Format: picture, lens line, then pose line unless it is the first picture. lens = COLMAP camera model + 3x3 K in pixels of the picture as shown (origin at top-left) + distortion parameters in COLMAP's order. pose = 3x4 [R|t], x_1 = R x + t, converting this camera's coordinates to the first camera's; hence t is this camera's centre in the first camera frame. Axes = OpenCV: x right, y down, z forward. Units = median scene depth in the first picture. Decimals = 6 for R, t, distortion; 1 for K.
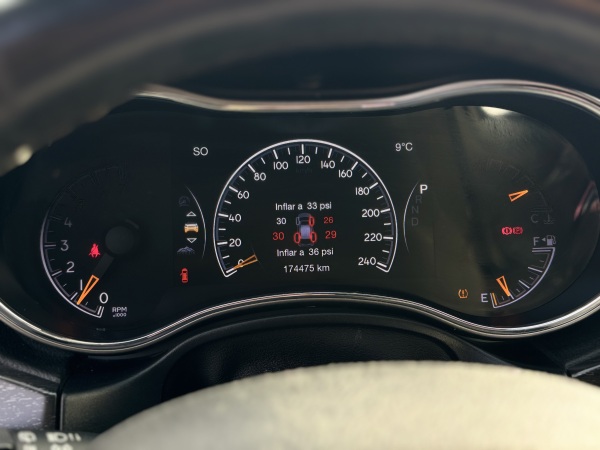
lens RADIAL K [[734.2, 0, 300.0], [0, 734.2, 225.0], [0, 0, 1]] dist [0.018058, -0.051408]
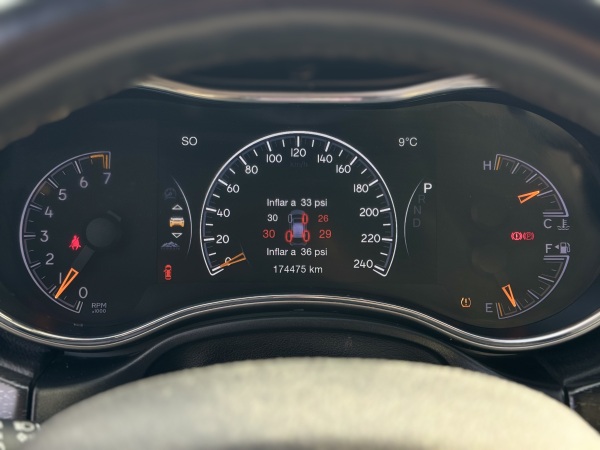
lens RADIAL K [[900.2, 0, 300.0], [0, 900.2, 225.0], [0, 0, 1]] dist [-0.018580, 0.162706]
pose [[0.997949, 0.031906, -0.055491, 0.073703], [-0.031664, 0.999485, 0.005228, -0.003248], [0.055629, -0.003461, 0.998445, -0.144899]]
